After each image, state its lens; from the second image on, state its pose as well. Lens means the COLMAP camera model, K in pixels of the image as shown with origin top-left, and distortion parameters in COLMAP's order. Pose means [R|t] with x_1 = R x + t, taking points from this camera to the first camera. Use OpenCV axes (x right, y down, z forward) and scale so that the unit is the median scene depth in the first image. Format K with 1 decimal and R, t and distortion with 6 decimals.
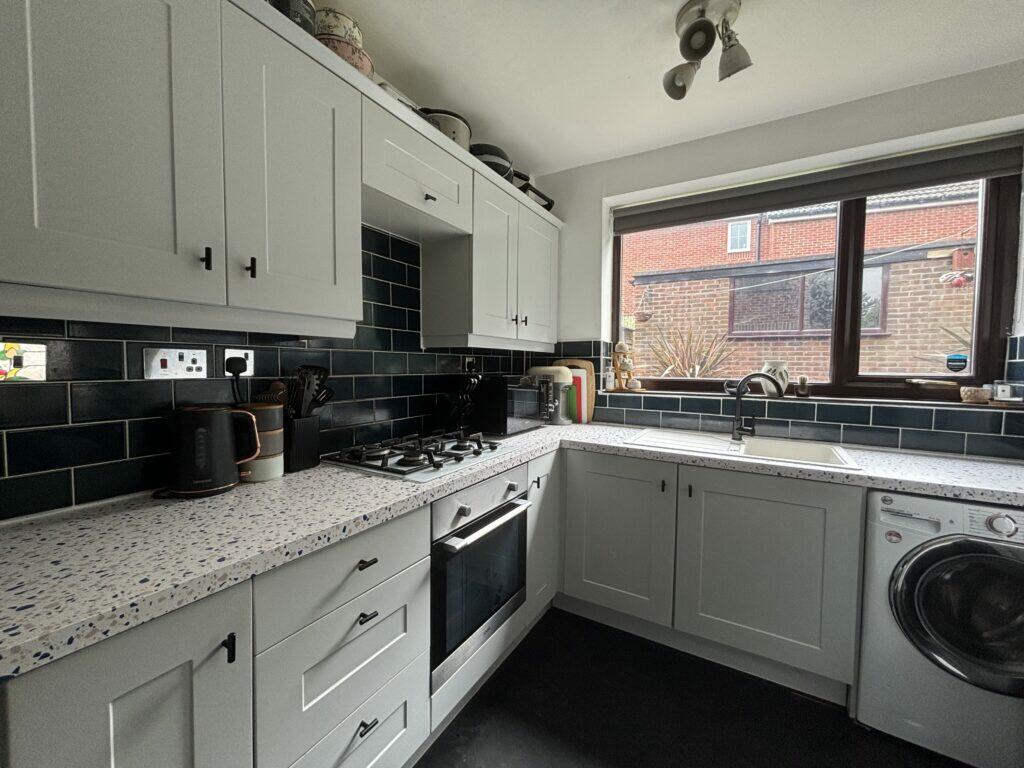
lens RADIAL K [[412.9, 0, 510.4], [0, 412.9, 379.7], [0, 0, 1]] dist [0.002005, 0.000185]
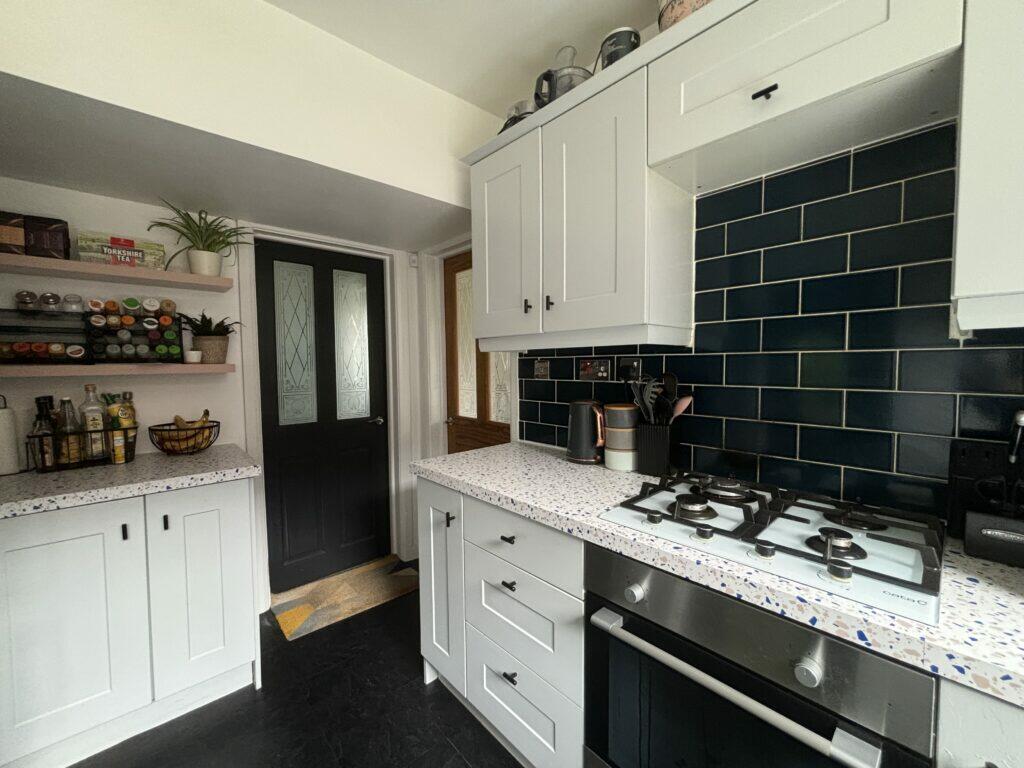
lens RADIAL K [[412.9, 0, 510.4], [0, 412.9, 379.7], [0, 0, 1]] dist [0.002005, 0.000185]
pose [[-0.292027, 0.031502, -0.955891, 0.691837], [-0.032090, 0.998572, 0.042712, -0.059249], [0.955872, 0.043147, -0.290599, 1.183003]]
